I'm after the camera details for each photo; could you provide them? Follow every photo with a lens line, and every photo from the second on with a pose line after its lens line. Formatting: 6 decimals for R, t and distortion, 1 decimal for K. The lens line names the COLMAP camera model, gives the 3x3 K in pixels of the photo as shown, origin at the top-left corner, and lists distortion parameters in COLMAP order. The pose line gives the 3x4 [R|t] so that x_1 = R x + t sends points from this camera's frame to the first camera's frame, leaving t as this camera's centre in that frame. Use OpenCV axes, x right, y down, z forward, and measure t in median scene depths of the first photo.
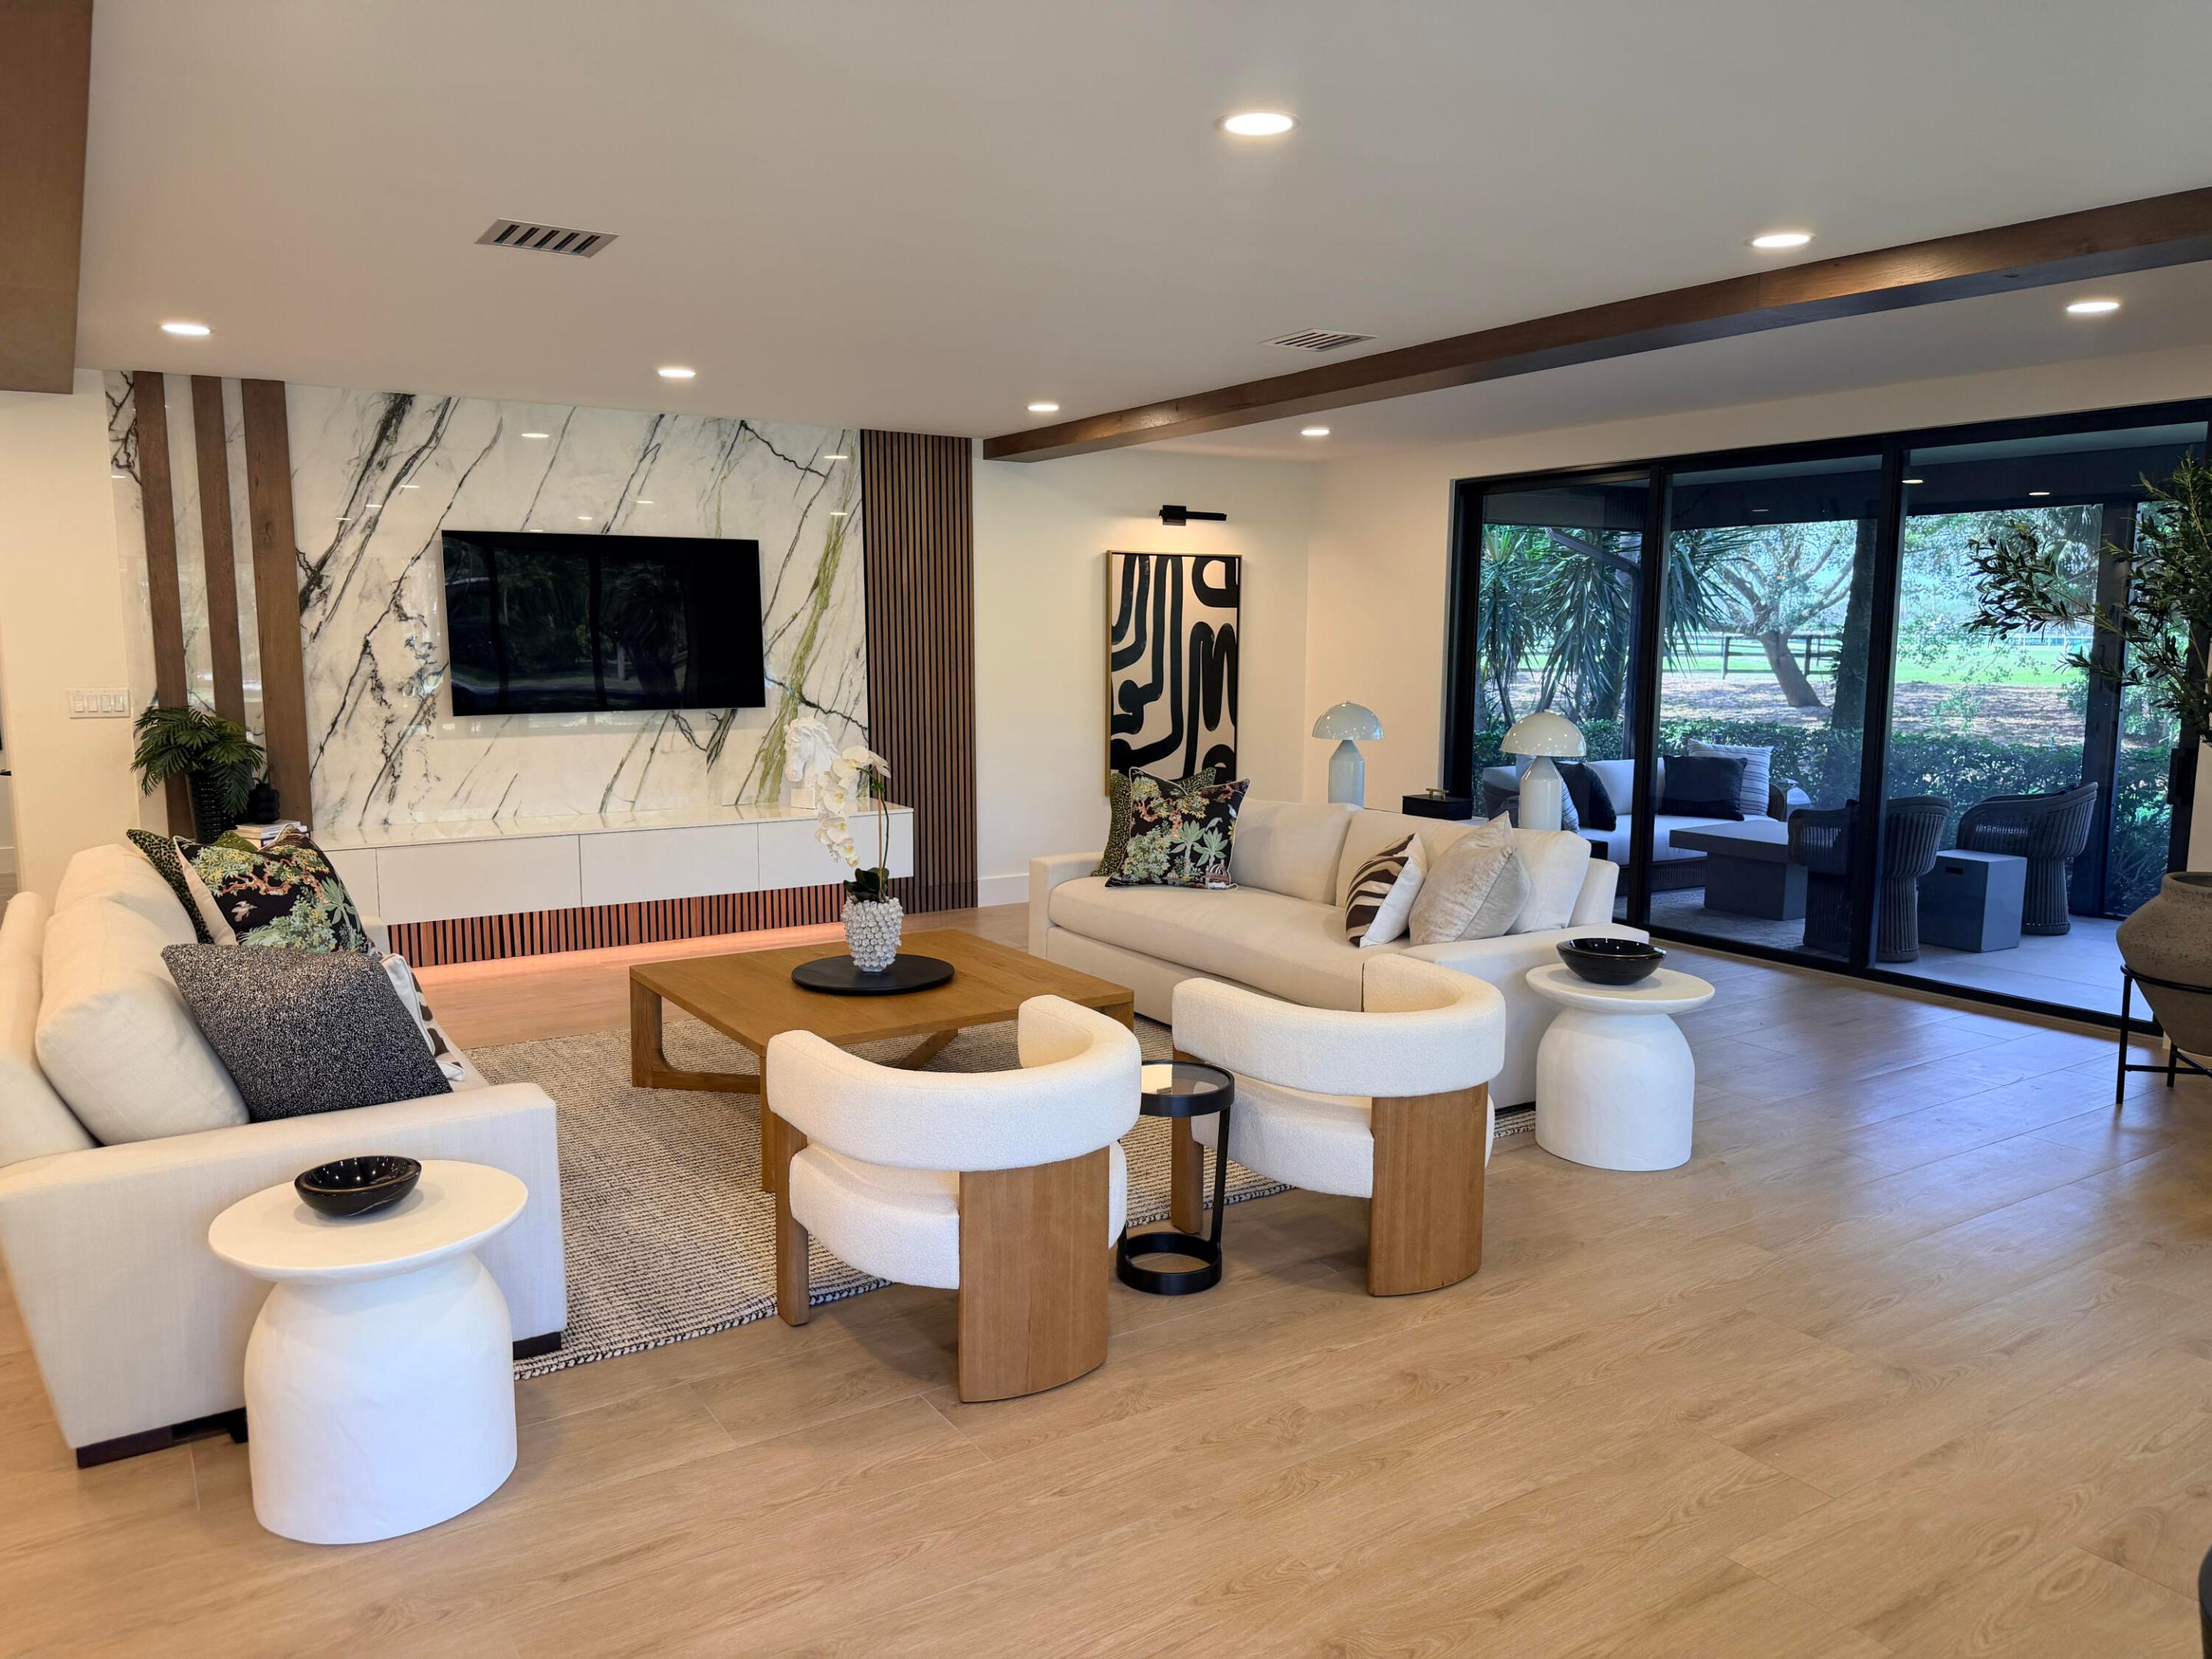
lens RADIAL K [[1547.4, 0, 1106.0], [0, 1547.4, 829.5], [0, 0, 1]] dist [0.078139, -0.126893]
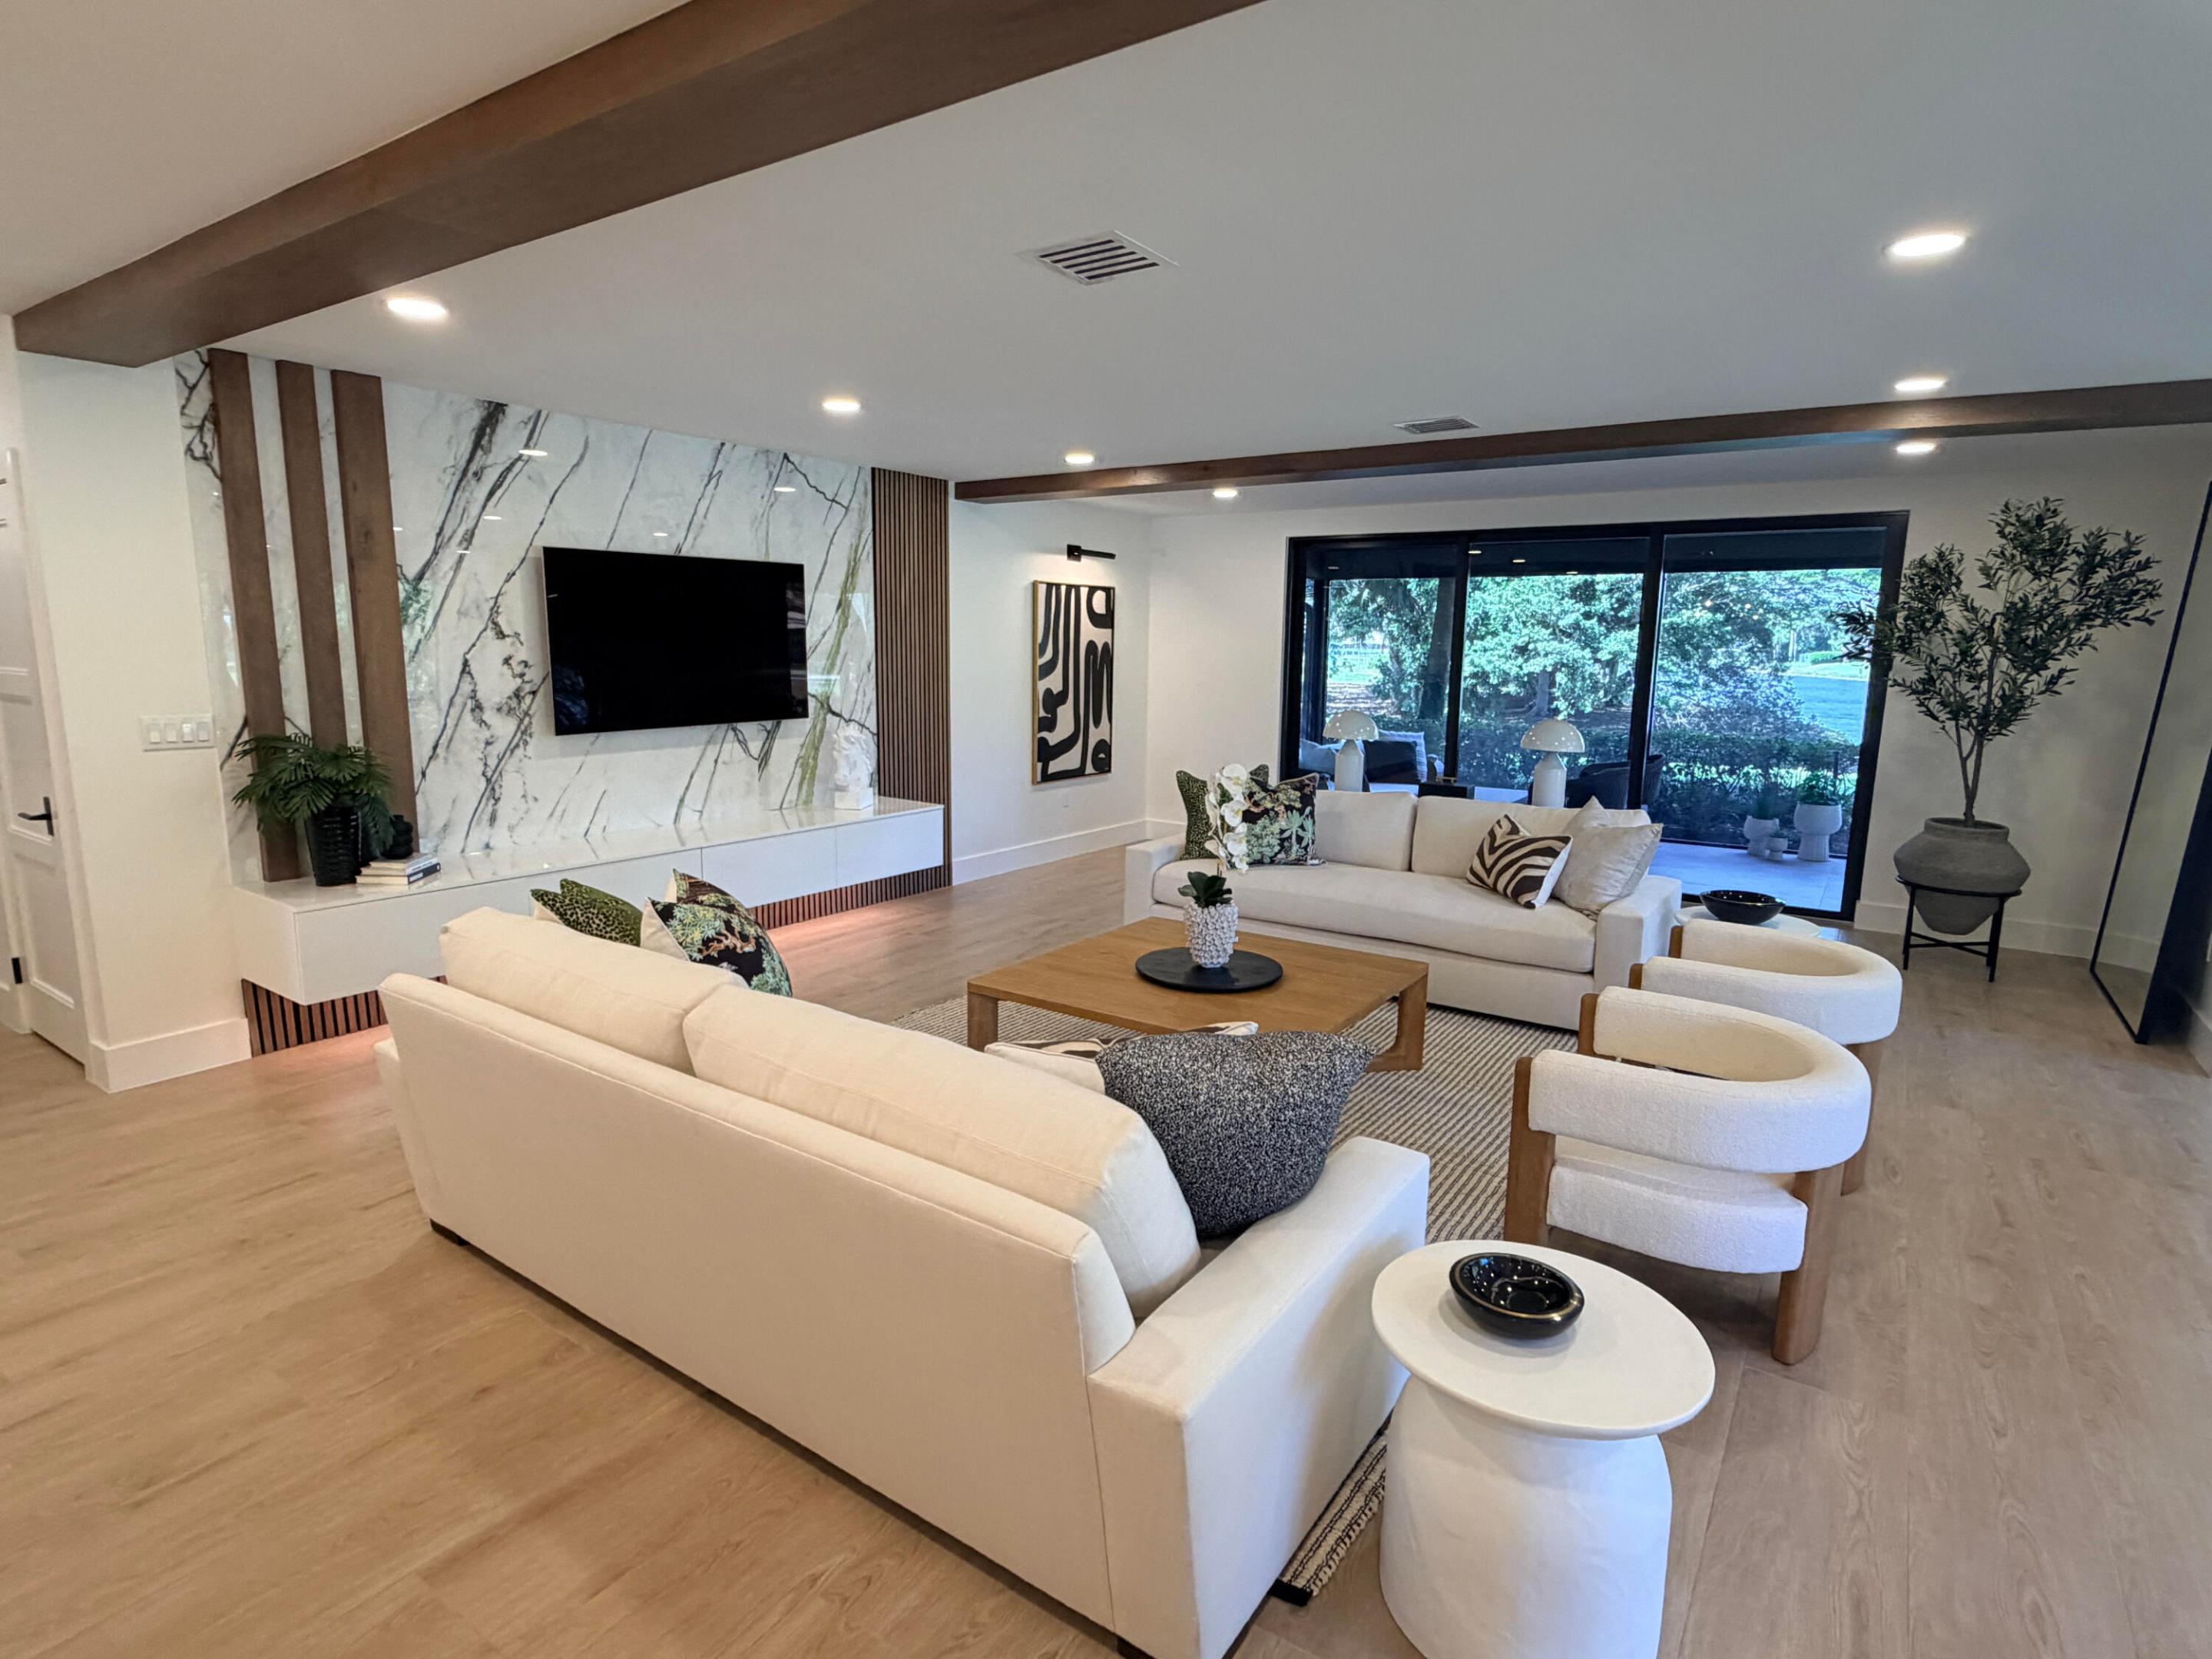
lens RADIAL K [[1161.5, 0, 1111.2], [0, 1161.5, 810.2], [0, 0, 1]] dist [0.001262, 0.000137]
pose [[0.921628, -0.046372, 0.385295, -0.372756], [0.038038, 0.998849, 0.029229, -0.032973], [-0.386207, -0.012283, 0.922330, 0.184238]]
